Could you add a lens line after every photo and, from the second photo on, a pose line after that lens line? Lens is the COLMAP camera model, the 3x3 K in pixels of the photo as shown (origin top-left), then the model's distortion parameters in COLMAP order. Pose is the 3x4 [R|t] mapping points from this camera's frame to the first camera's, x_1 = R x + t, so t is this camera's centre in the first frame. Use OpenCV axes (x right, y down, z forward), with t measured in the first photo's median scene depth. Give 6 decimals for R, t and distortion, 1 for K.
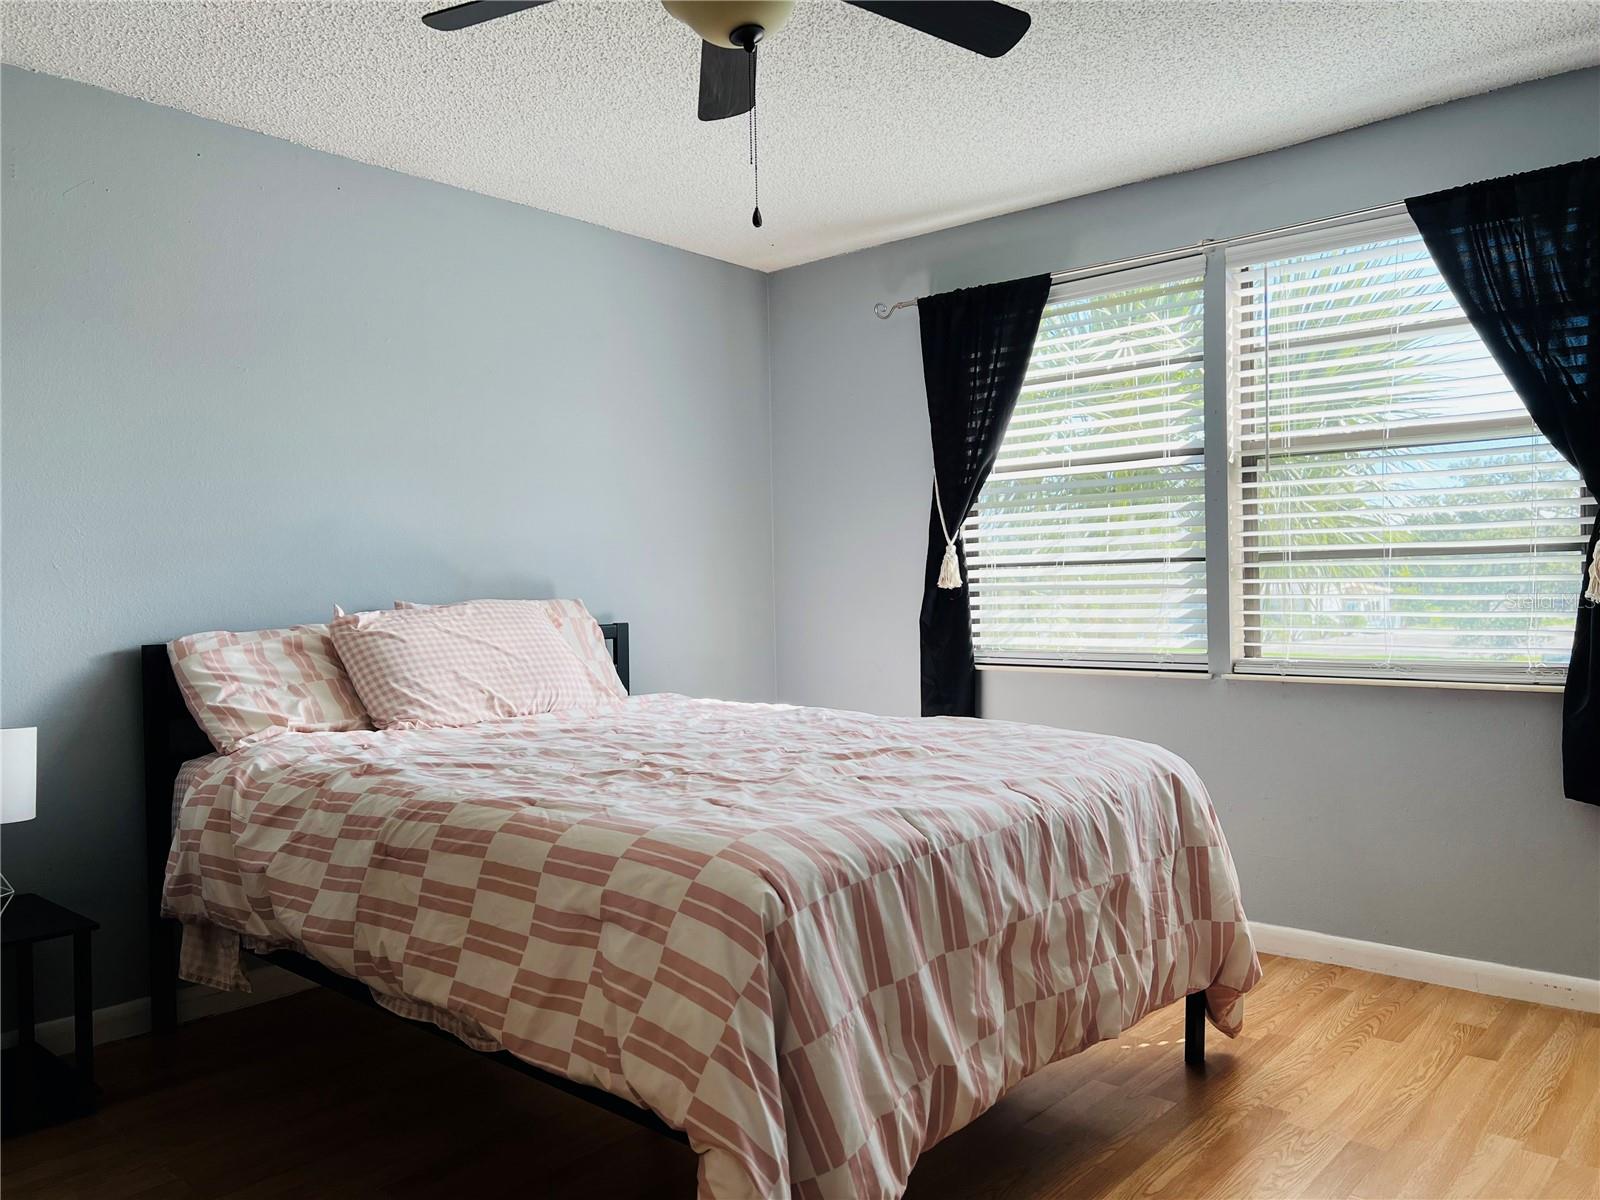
lens RADIAL K [[1200.5, 0, 797.5], [0, 1200.5, 598.3], [0, 0, 1]] dist [0.049672, -0.055165]
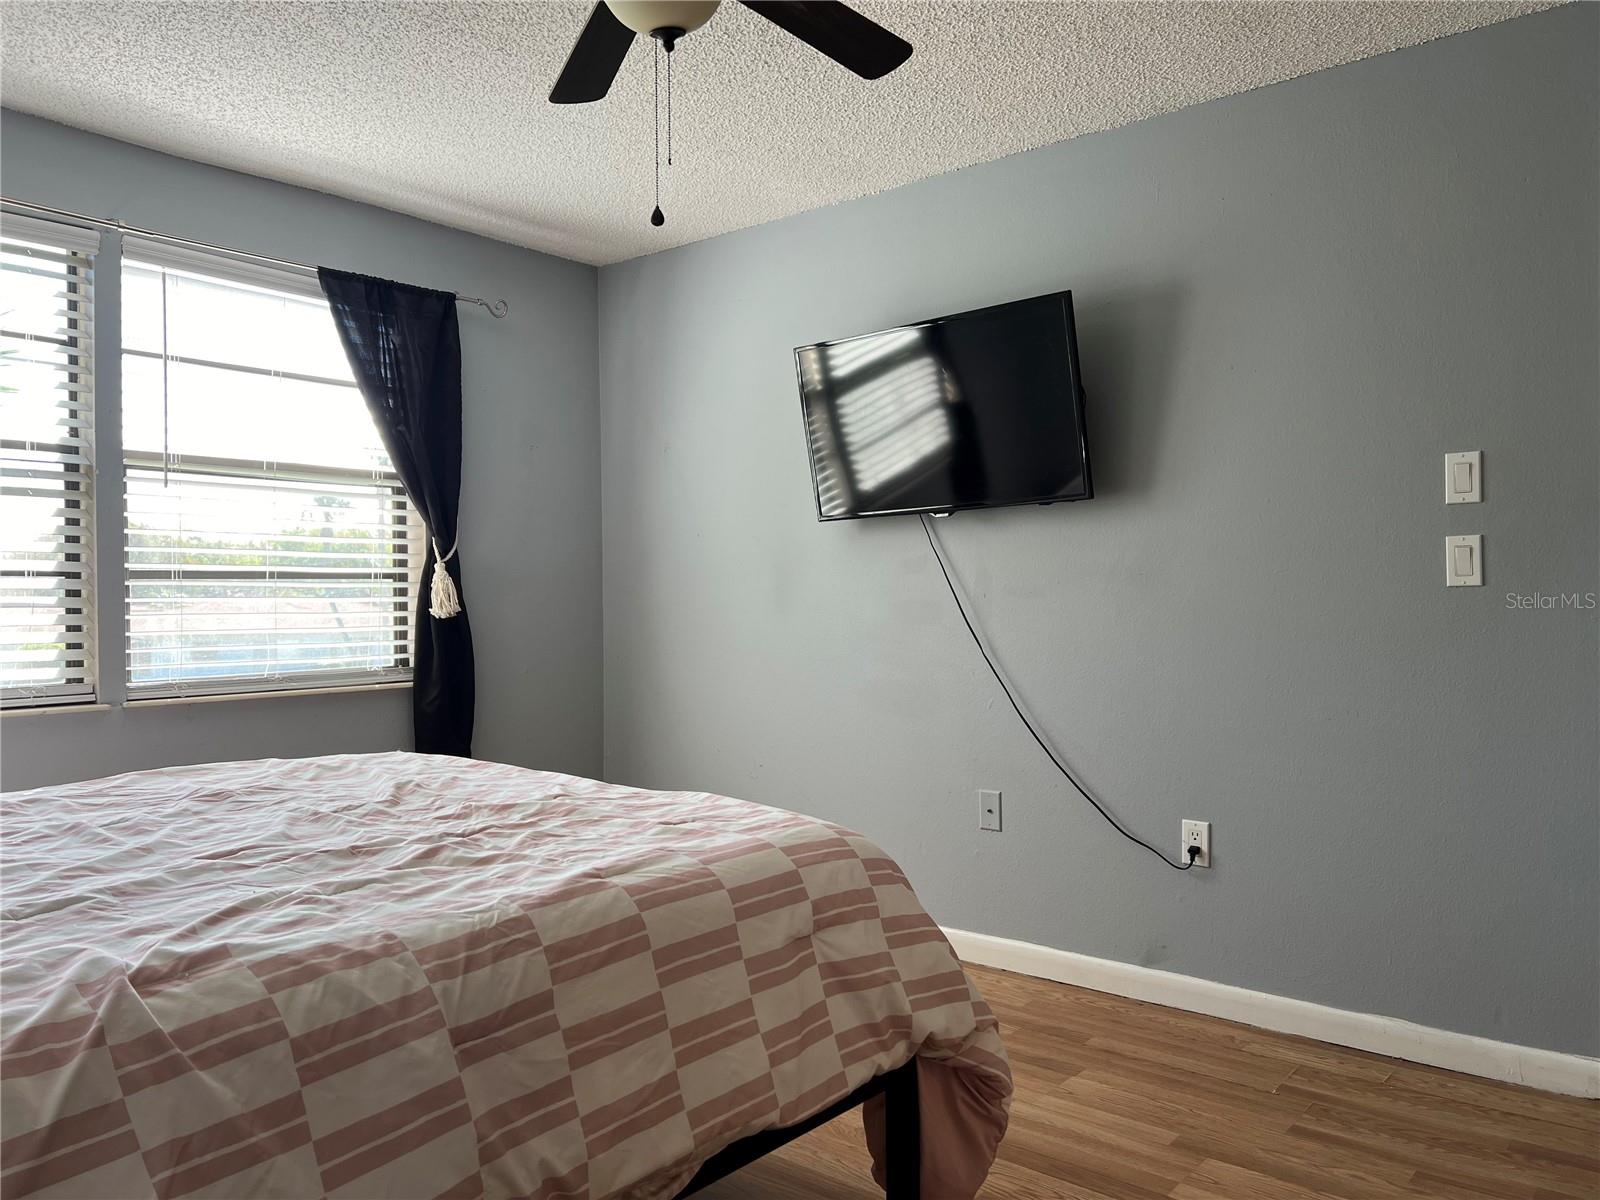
lens RADIAL K [[1200.5, 0, 797.4], [0, 1200.5, 598.8], [0, 0, 1]] dist [0.049672, -0.055165]
pose [[-0.032078, 0.013719, 0.999391, -0.792844], [0.014585, 0.999806, -0.013256, 0.006634], [-0.999379, 0.014151, -0.032272, 0.724807]]
